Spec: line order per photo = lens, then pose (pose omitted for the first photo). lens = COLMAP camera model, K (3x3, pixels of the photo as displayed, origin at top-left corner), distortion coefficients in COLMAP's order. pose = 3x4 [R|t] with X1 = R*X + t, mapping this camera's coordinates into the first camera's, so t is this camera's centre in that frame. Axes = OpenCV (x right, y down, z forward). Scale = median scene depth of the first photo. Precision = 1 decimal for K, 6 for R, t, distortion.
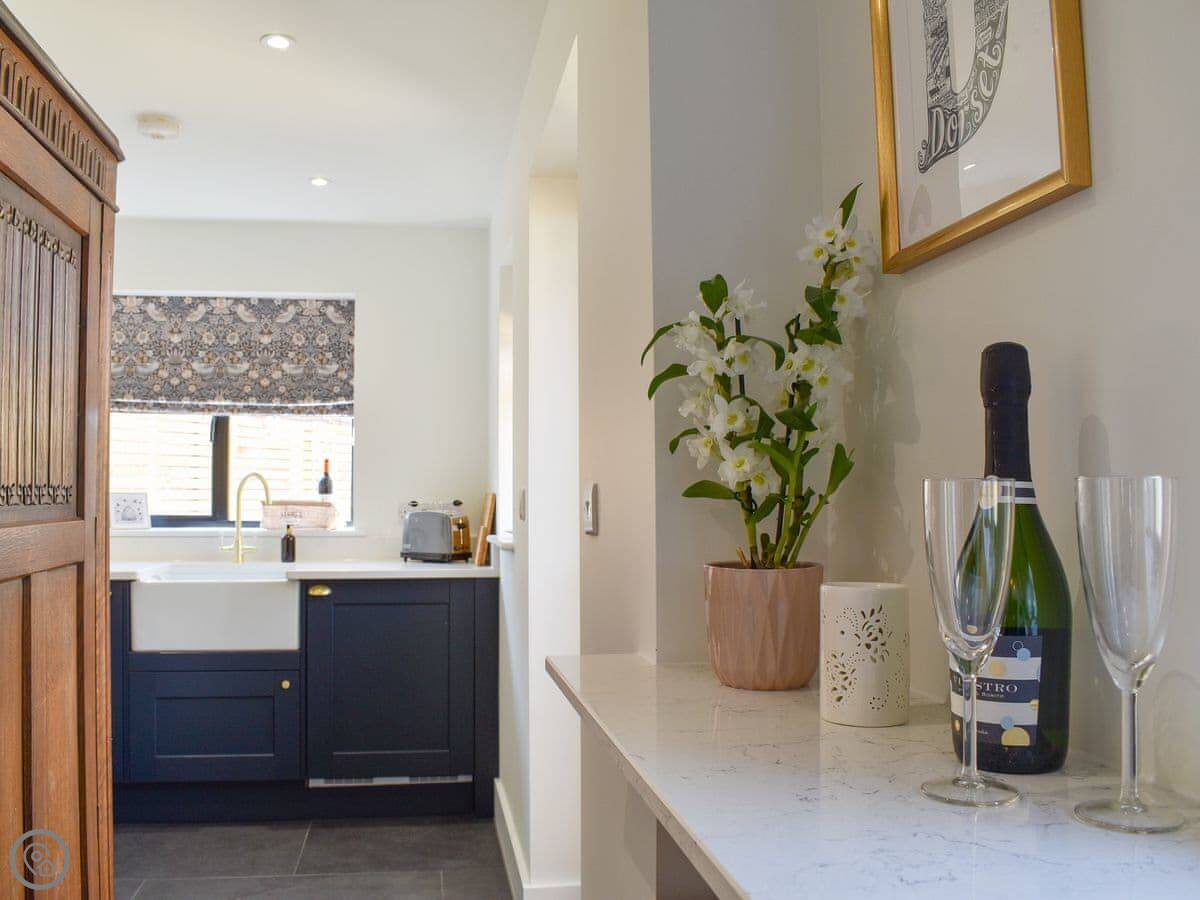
lens RADIAL K [[1150.8, 0, 500.6], [0, 1150.8, 435.7], [0, 0, 1]] dist [-0.073964, 0.000000]
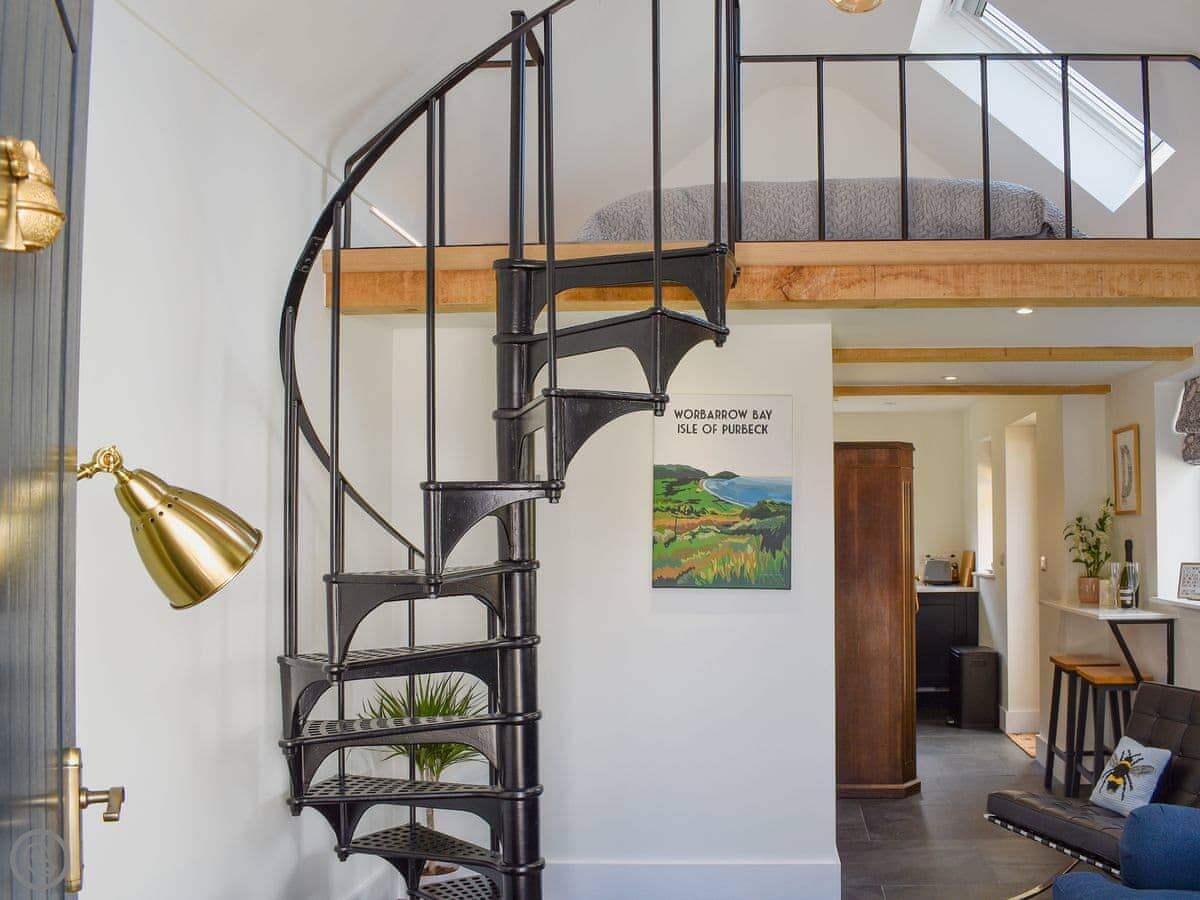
lens RADIAL K [[1106.3, 0, 696.9], [0, 1106.3, 490.5], [0, 0, 1]] dist [-0.118769, 0.000000]
pose [[0.987510, -0.018624, -0.156449, -0.186619], [0.020442, 0.999741, 0.010020, -0.090248], [0.156222, -0.013093, 0.987635, -1.033601]]
